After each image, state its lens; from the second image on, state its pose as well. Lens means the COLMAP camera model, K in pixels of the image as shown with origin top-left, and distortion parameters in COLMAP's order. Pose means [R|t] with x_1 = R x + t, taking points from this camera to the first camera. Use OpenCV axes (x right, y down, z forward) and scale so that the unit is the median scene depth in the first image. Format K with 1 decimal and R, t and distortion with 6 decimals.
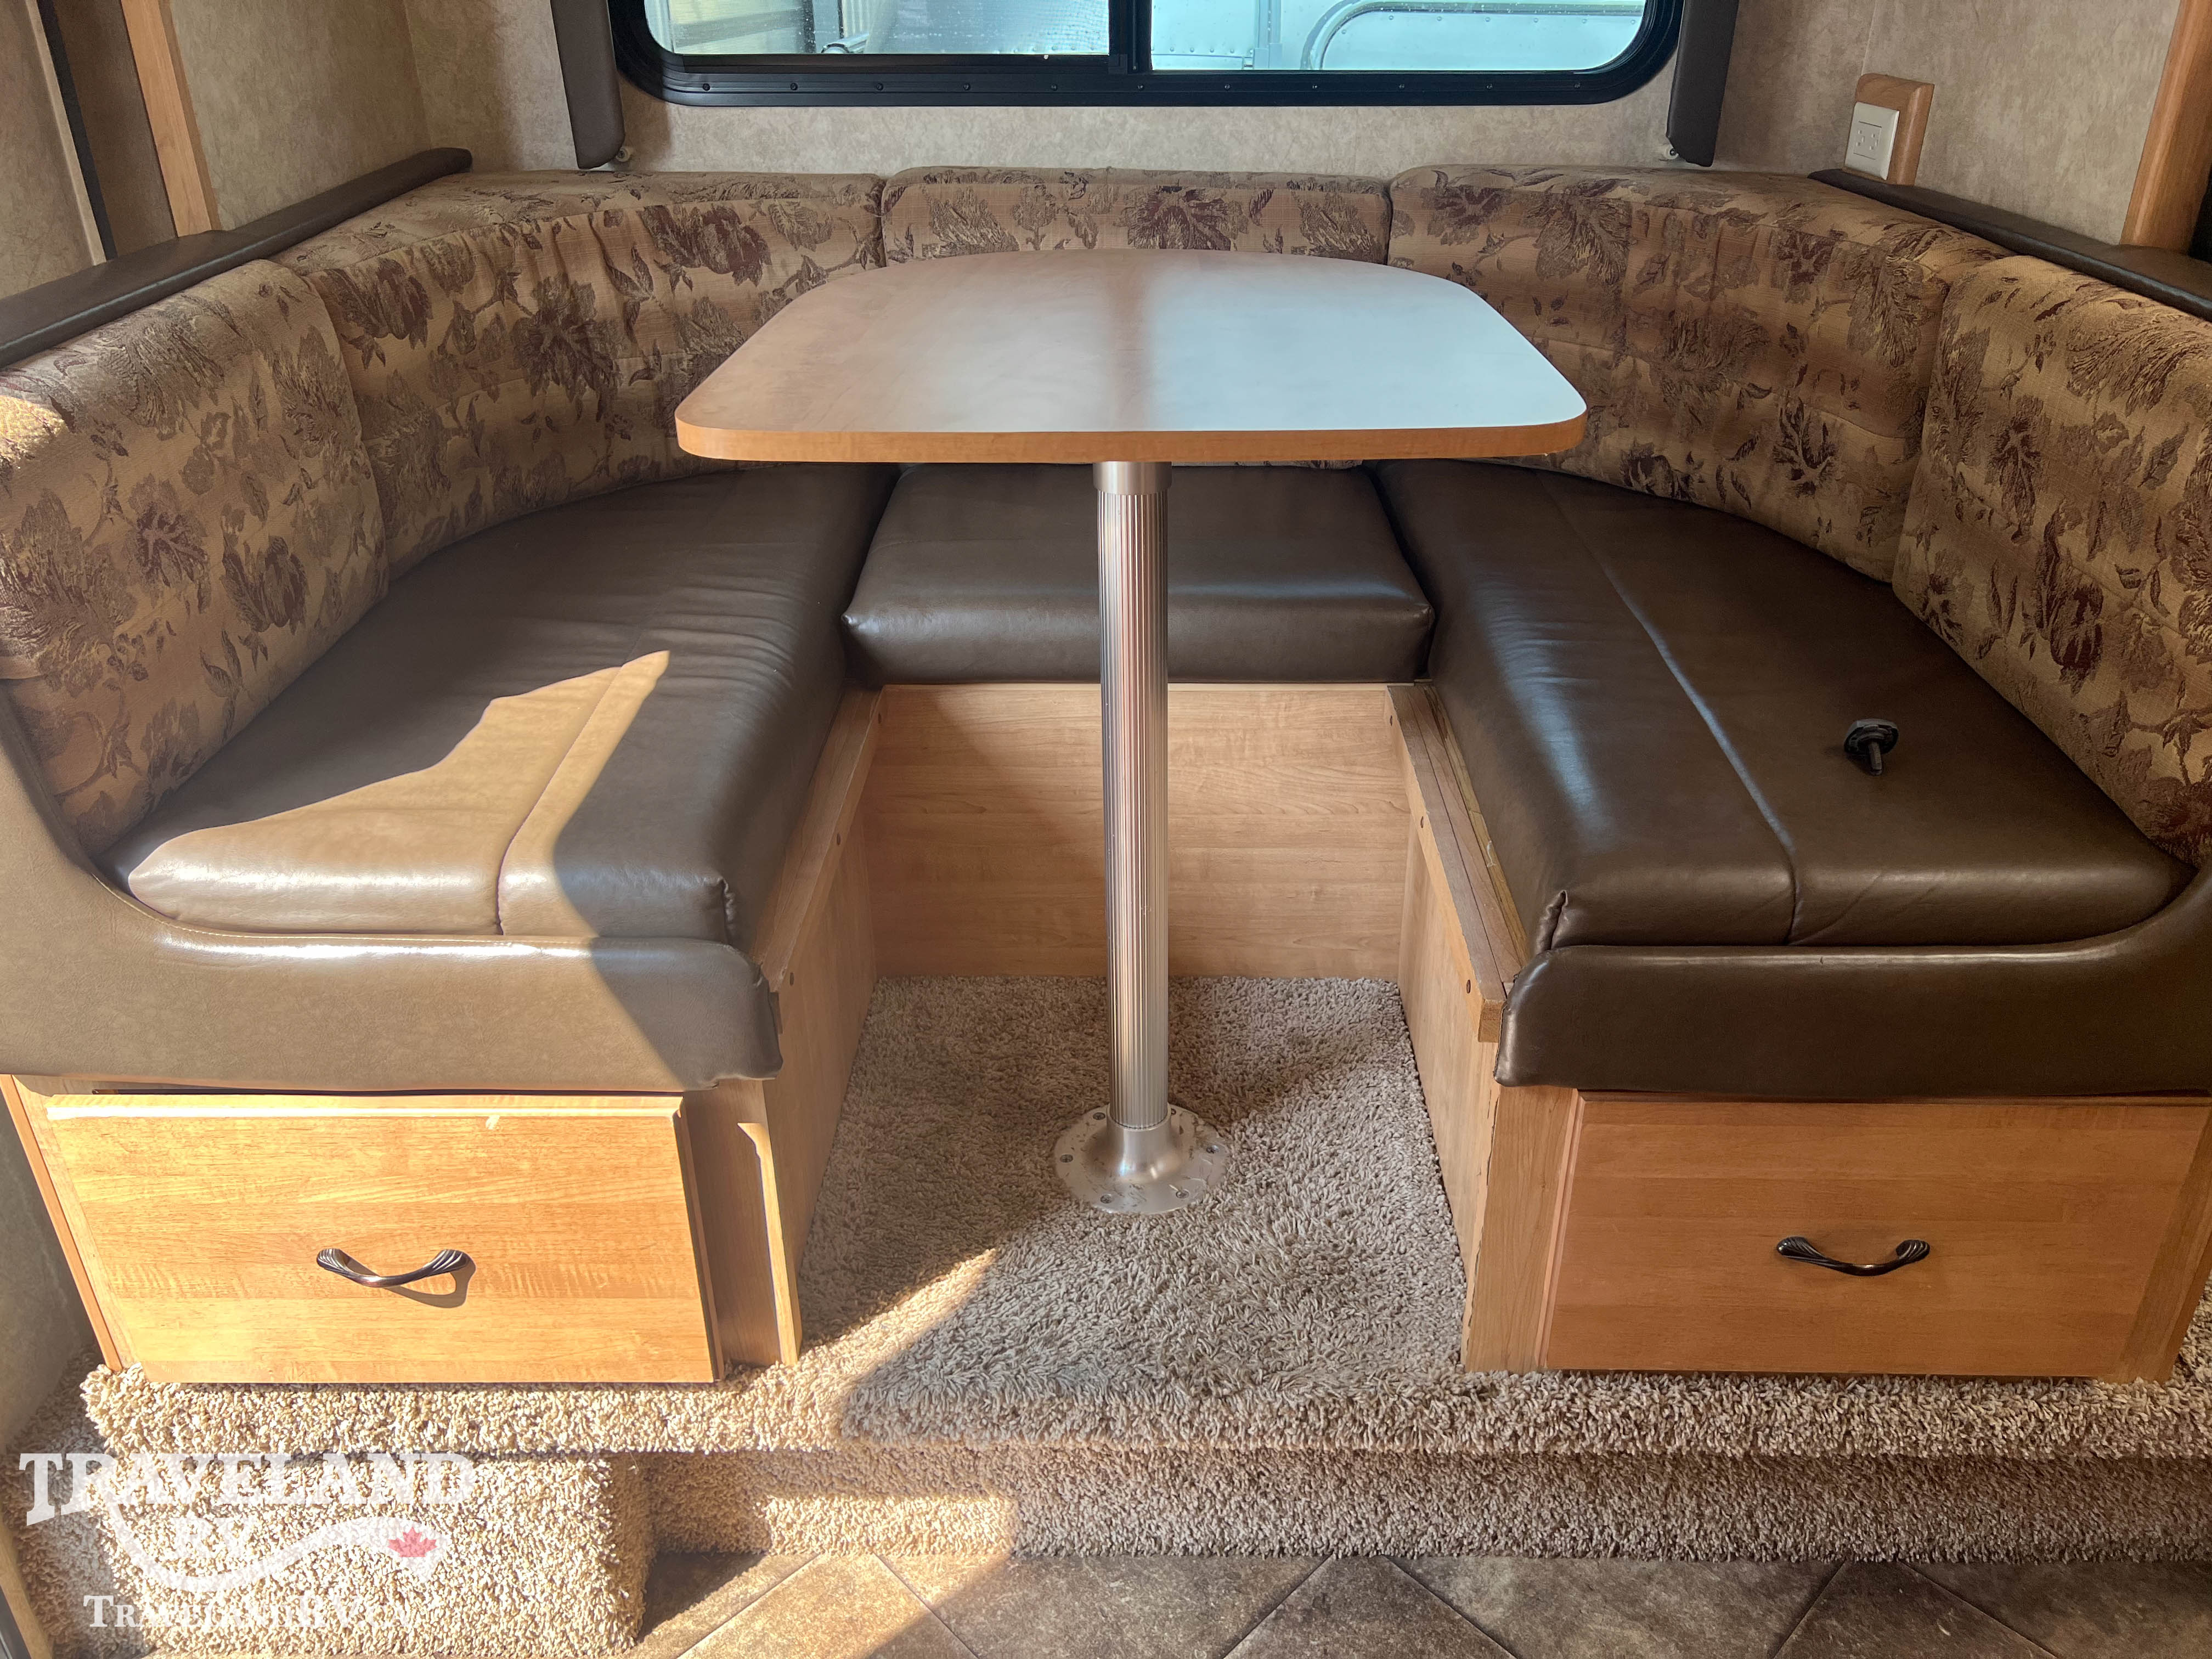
lens RADIAL K [[1663.2, 0, 1127.0], [0, 1663.2, 803.3], [0, 0, 1]] dist [0.031487, -0.028807]
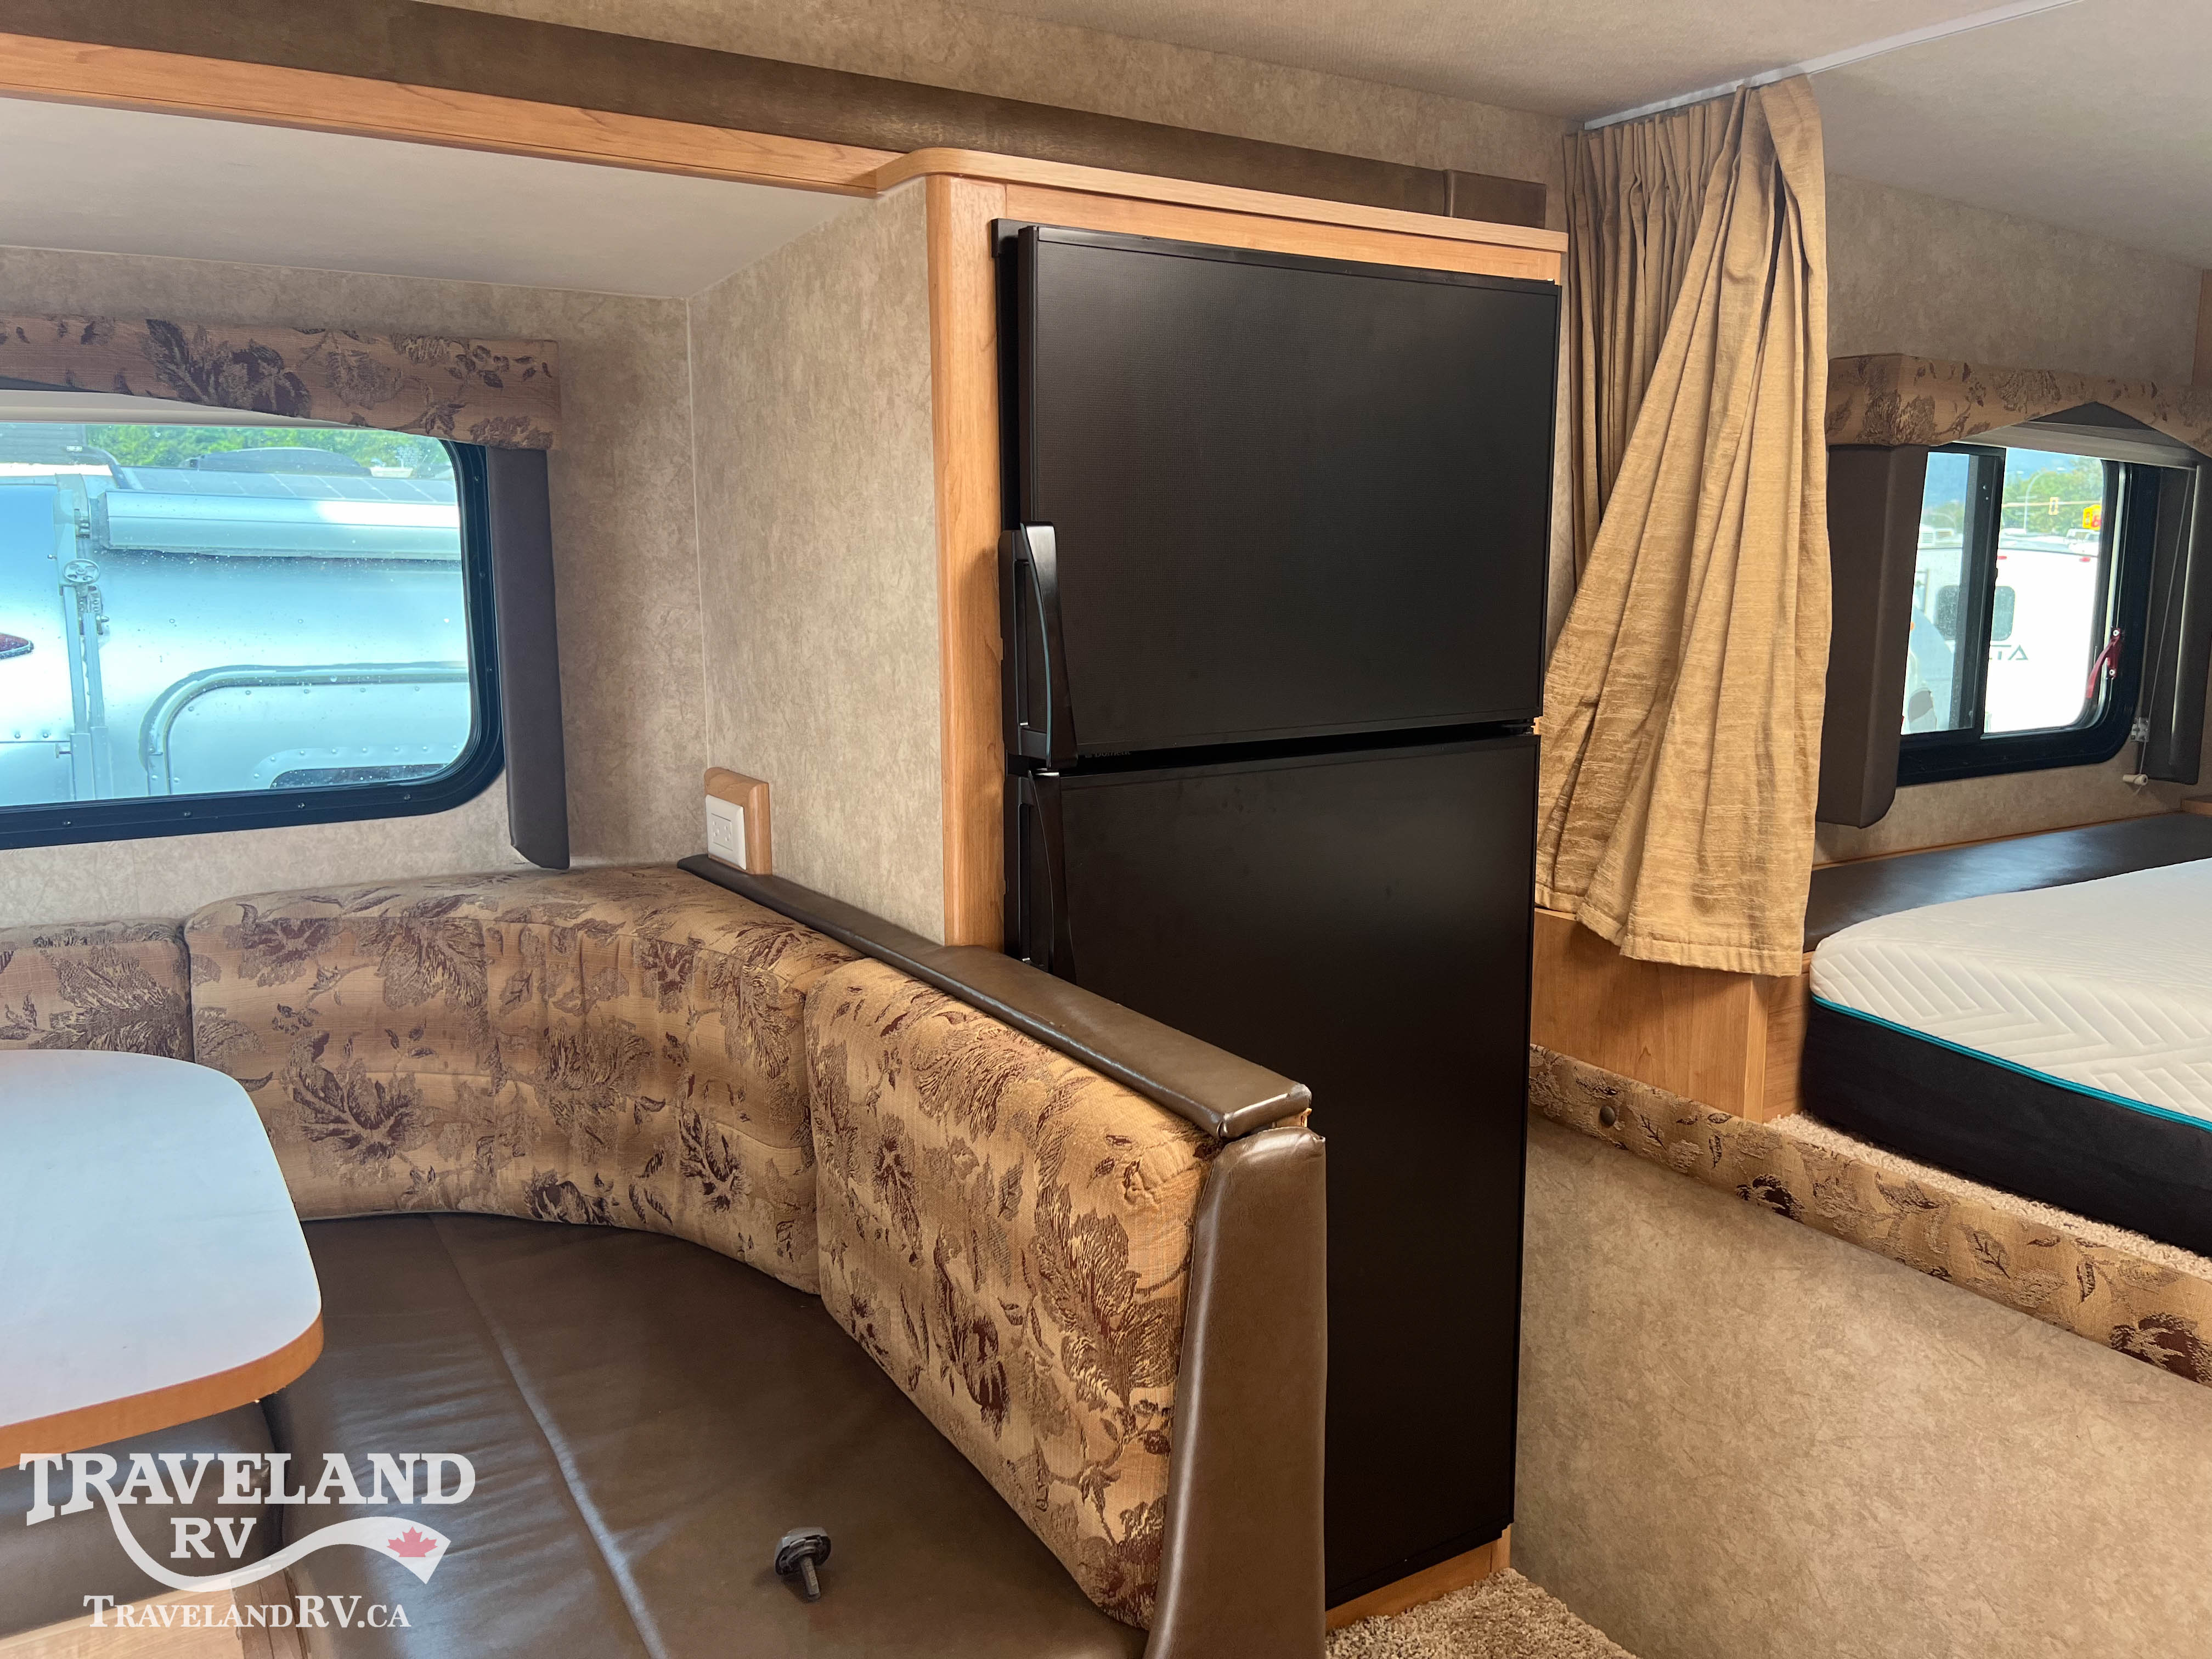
lens RADIAL K [[1664.2, 0, 1127.4], [0, 1664.2, 819.6], [0, 0, 1]] dist [0.069516, -0.103350]
pose [[0.842239, -0.086849, 0.532062, 0.125031], [0.250353, 0.937074, -0.243342, -0.107078], [-0.477447, 0.338155, 0.810984, 0.078711]]
